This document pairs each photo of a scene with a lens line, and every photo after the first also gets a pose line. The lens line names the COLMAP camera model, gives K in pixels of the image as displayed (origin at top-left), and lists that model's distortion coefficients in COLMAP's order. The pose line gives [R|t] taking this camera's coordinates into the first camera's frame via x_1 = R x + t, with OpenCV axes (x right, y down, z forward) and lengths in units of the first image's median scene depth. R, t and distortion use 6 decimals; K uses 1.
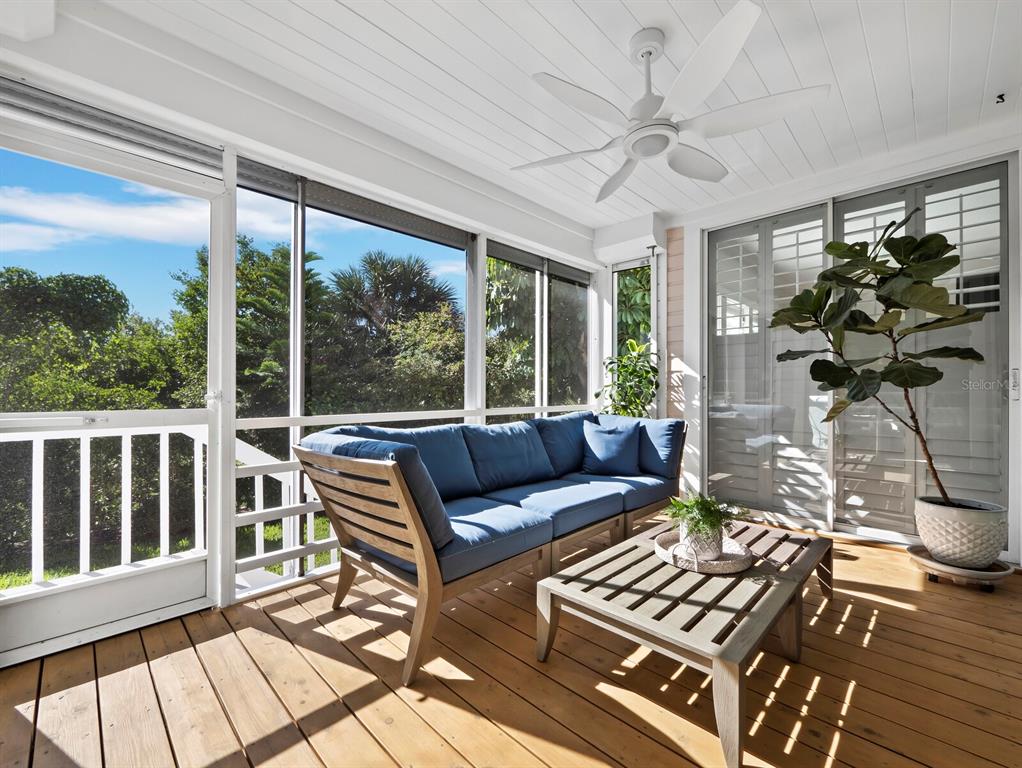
lens RADIAL K [[438.0, 0, 508.7], [0, 438.0, 385.1], [0, 0, 1]] dist [0.004608, 0.000380]
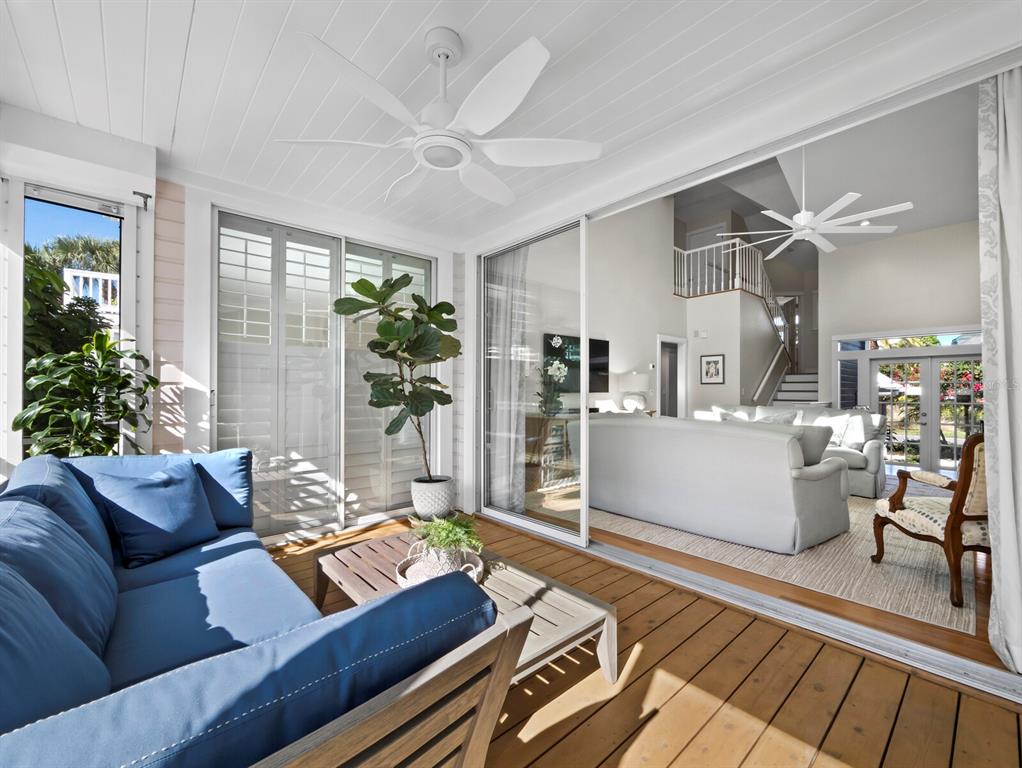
lens RADIAL K [[438.0, 0, 509.4], [0, 438.0, 390.8], [0, 0, 1]] dist [0.004608, 0.000380]
pose [[0.065399, 0.003916, 0.997852, -0.352119], [-0.009145, 0.999953, -0.003325, -0.024907], [-0.997817, -0.008908, 0.065432, 0.469372]]
